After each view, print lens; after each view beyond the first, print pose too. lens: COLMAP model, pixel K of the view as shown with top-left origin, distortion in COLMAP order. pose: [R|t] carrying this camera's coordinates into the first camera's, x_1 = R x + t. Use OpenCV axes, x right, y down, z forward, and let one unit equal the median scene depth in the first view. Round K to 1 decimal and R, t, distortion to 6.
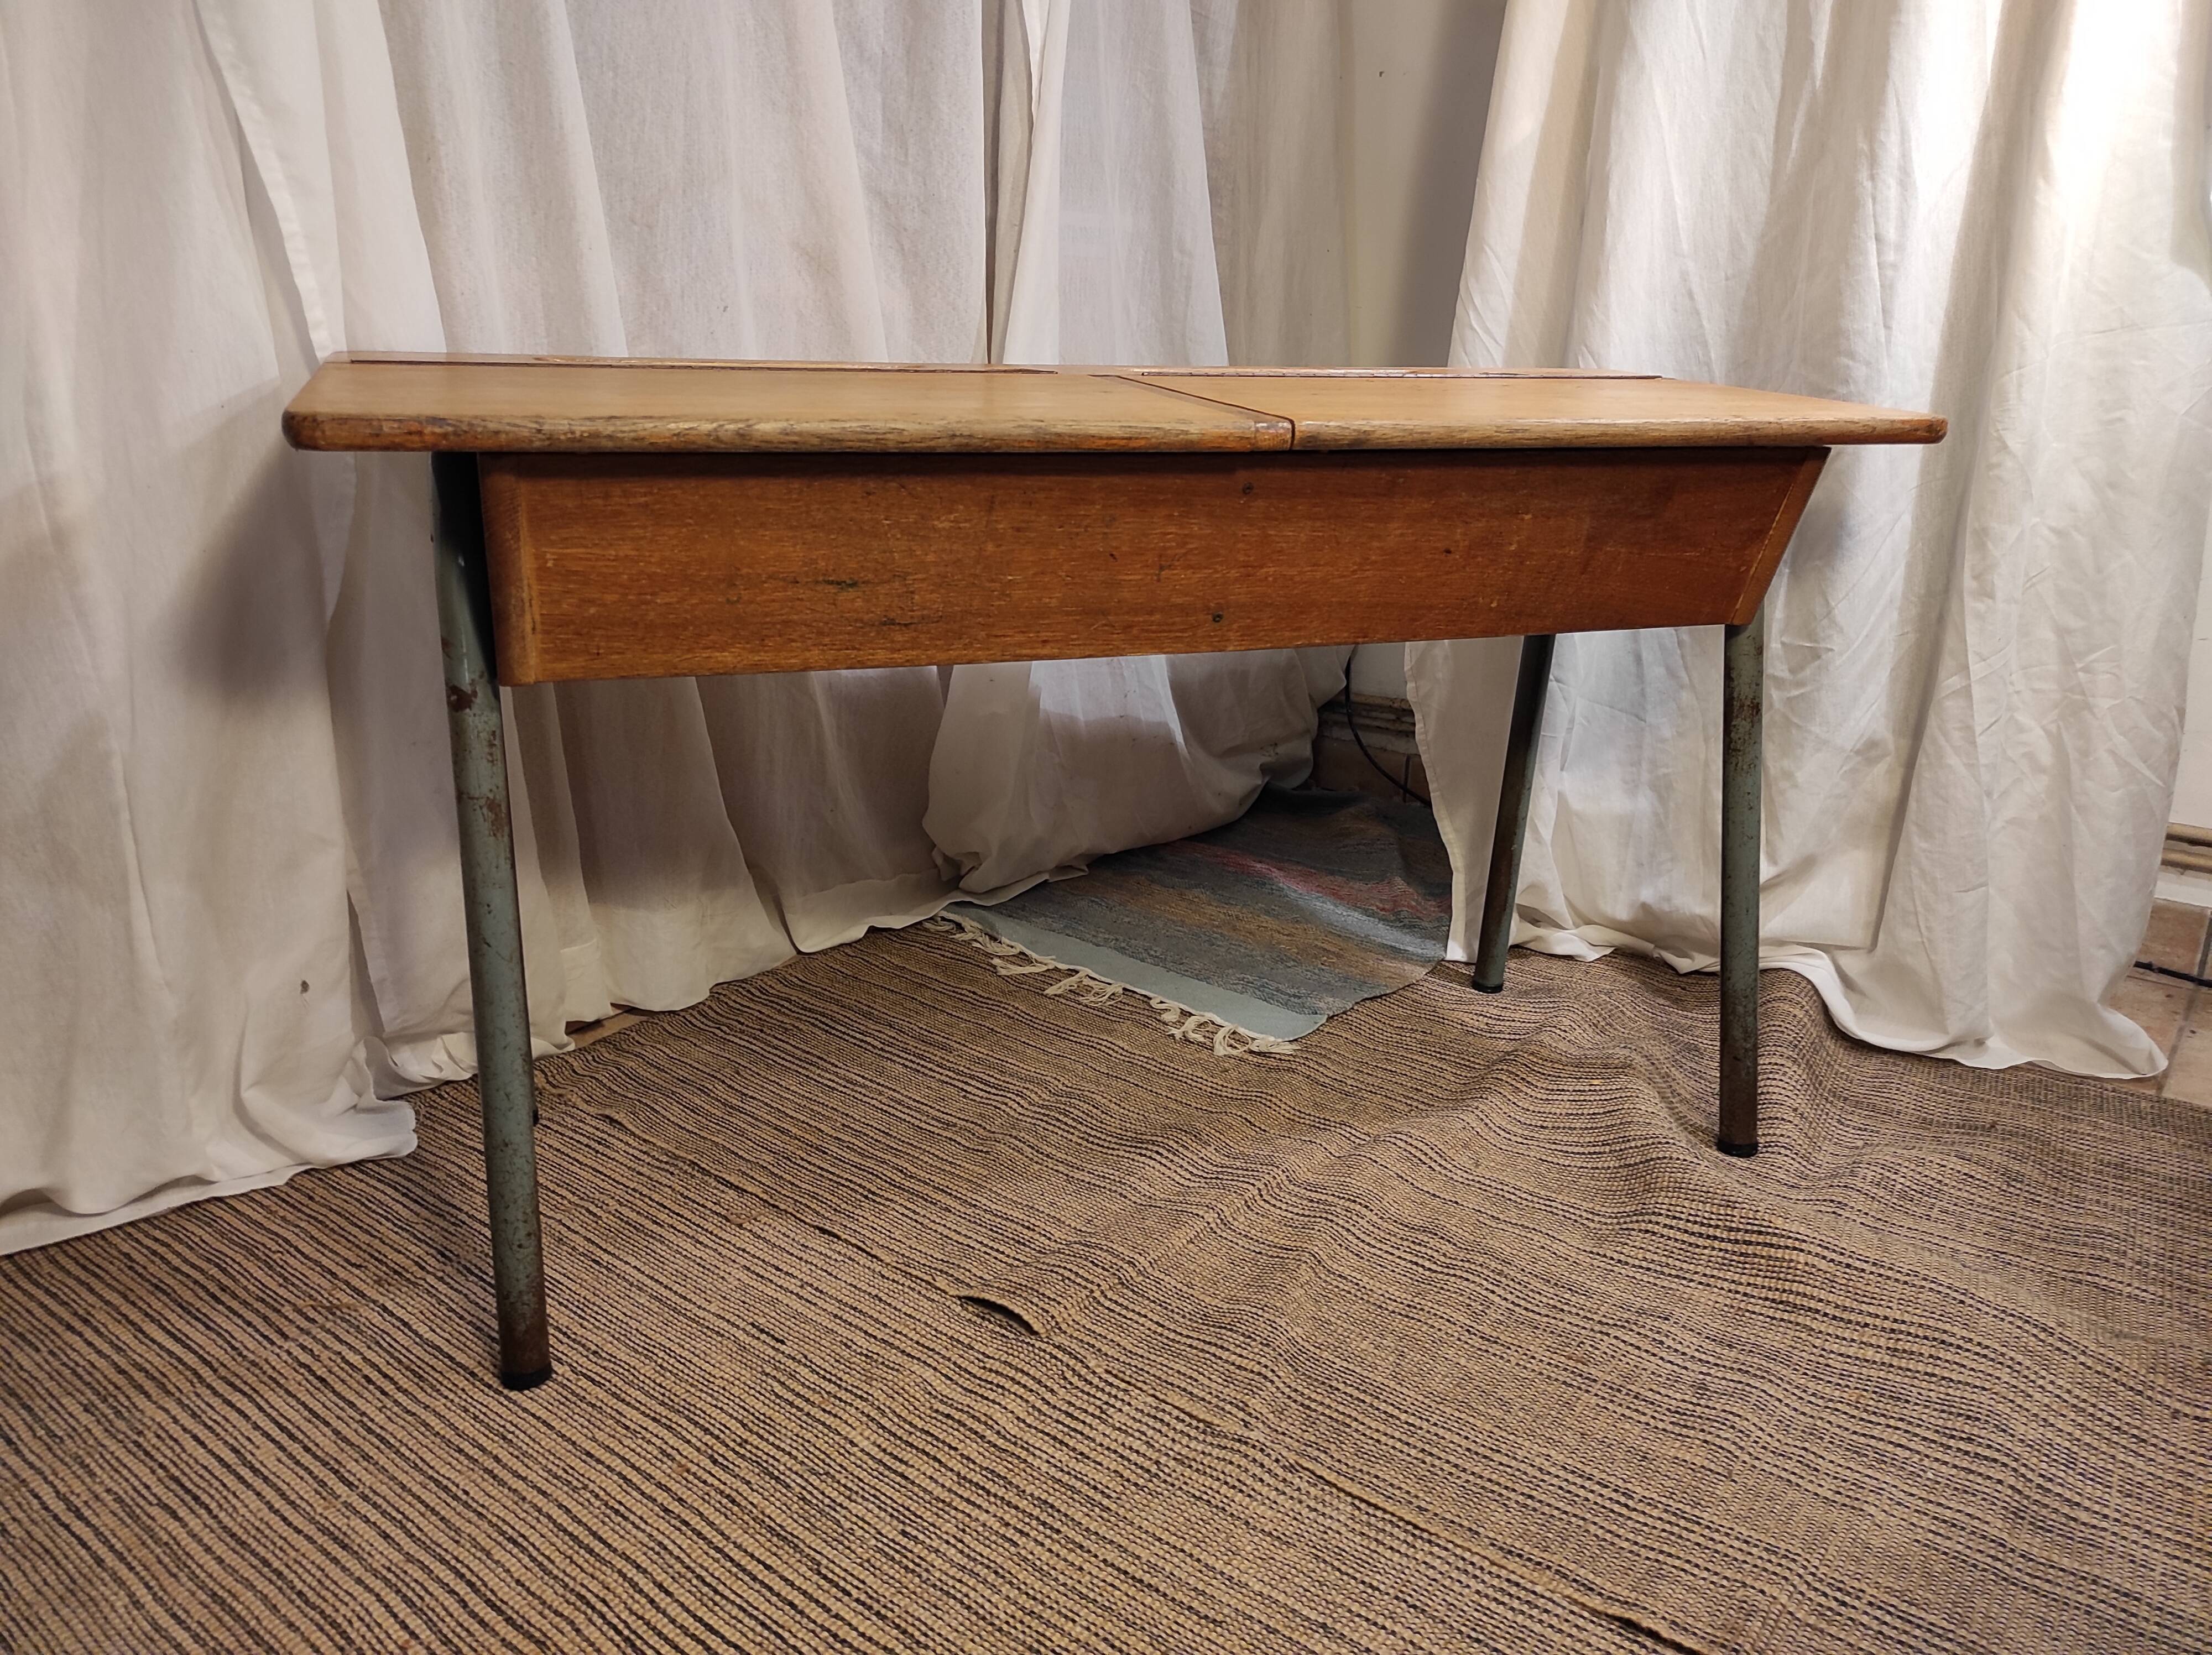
lens RADIAL K [[1609.0, 0, 1102.0], [0, 1609.0, 841.4], [0, 0, 1]] dist [0.019199, -0.011975]
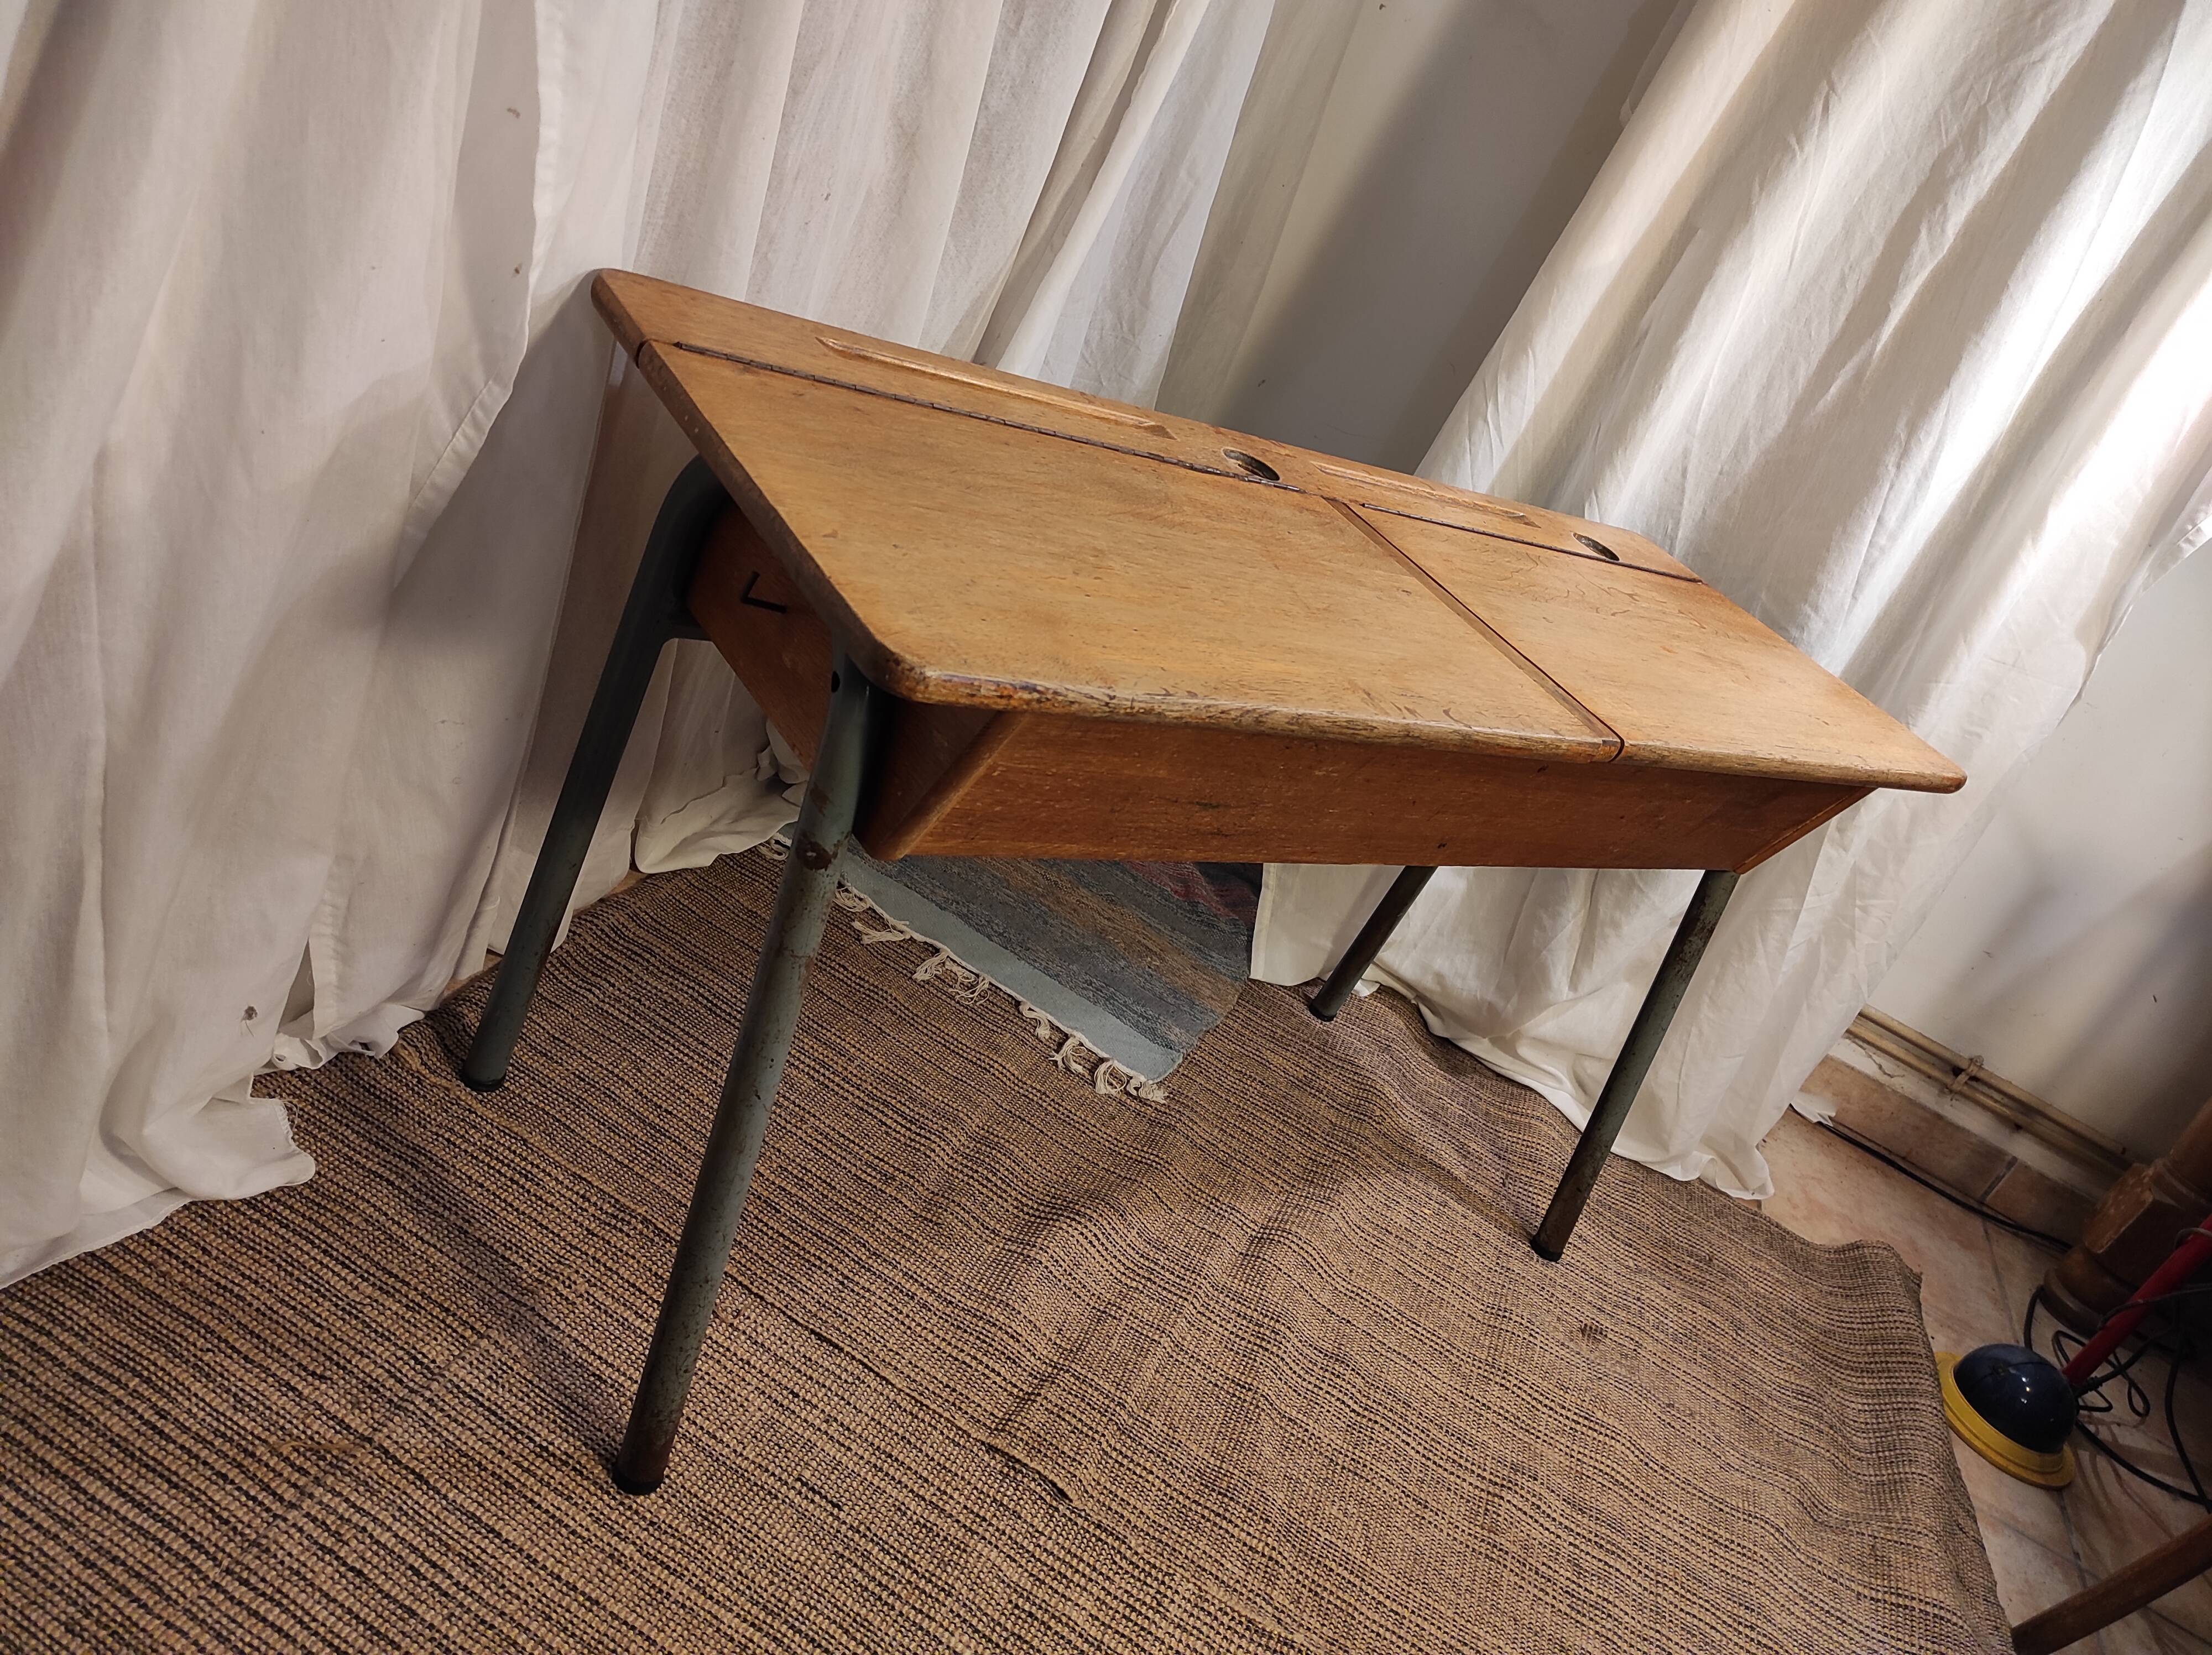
lens RADIAL K [[1631.9, 0, 1099.9], [0, 1631.9, 827.5], [0, 0, 1]] dist [0.049298, -0.040122]
pose [[0.891768, 0.183637, 0.413555, -0.505169], [-0.274216, 0.946326, 0.171093, -0.266689], [-0.359939, -0.265979, 0.894259, 0.159627]]
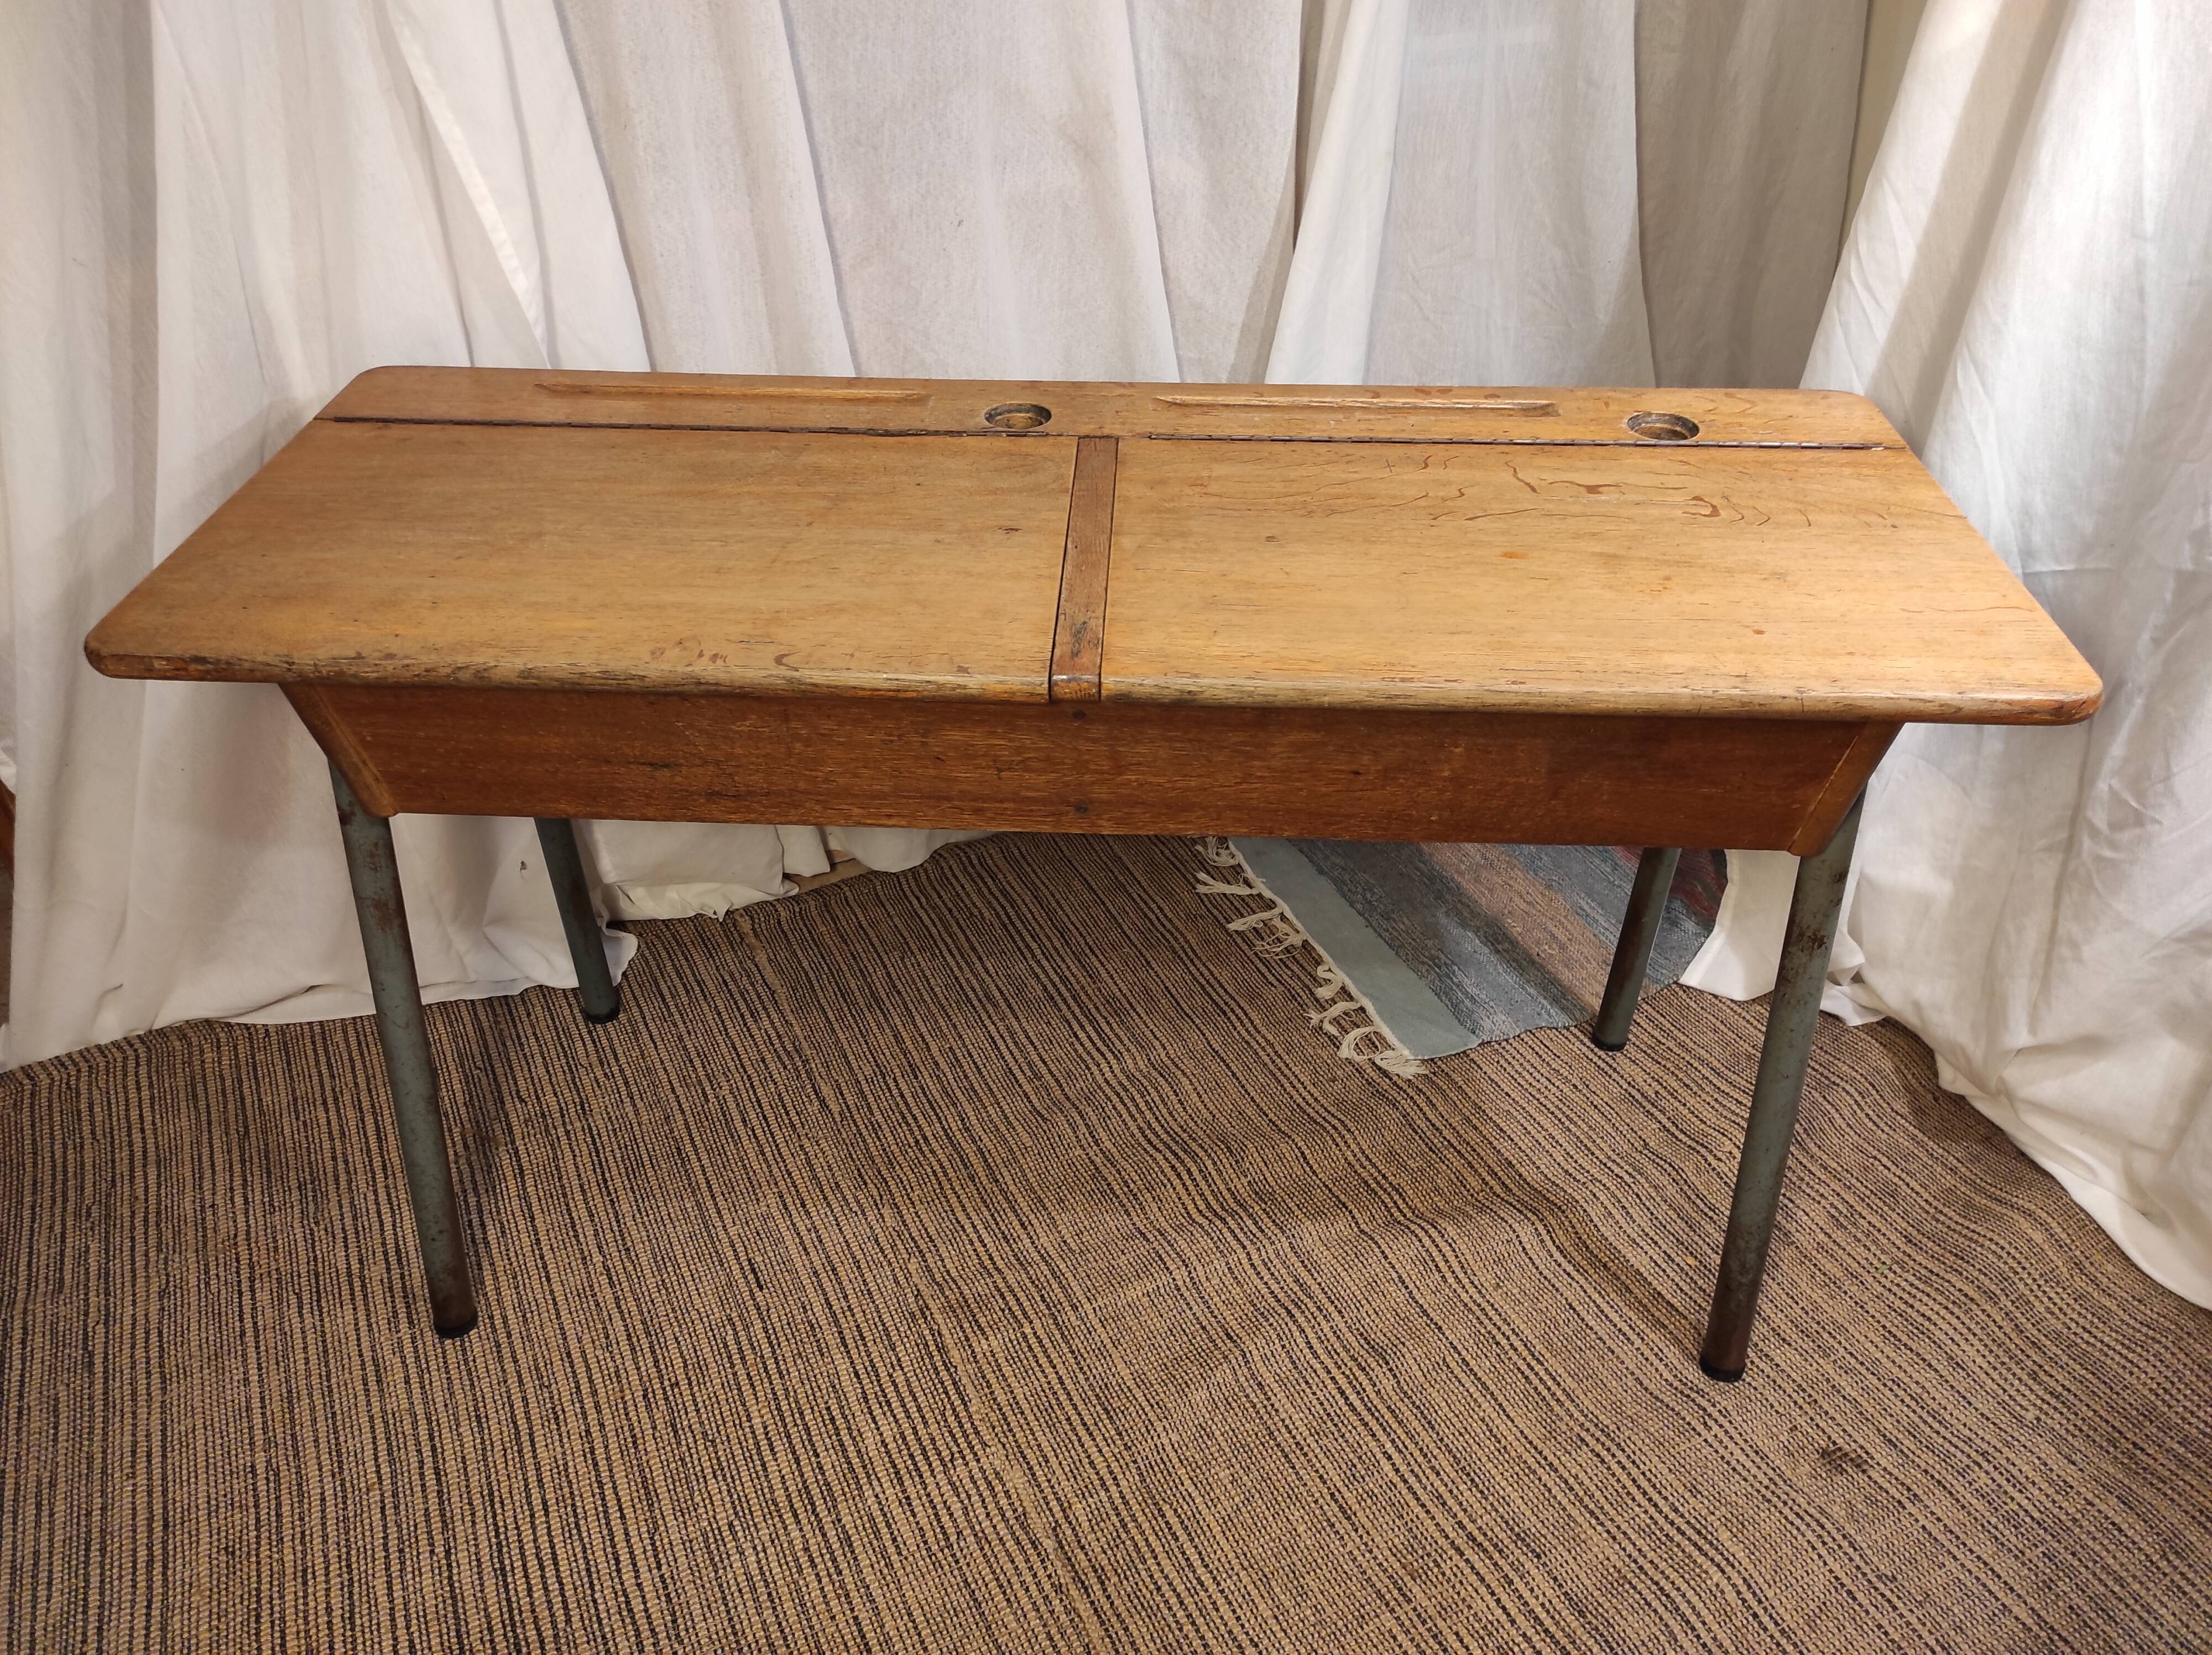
lens RADIAL K [[1636.1, 0, 1100.2], [0, 1636.1, 824.7], [0, 0, 1]] dist [0.042144, -0.040318]
pose [[0.899322, 0.230418, -0.371655, 0.368819], [-0.118320, 0.946428, 0.300456, -0.376476], [0.420975, -0.226233, 0.878407, 0.114369]]
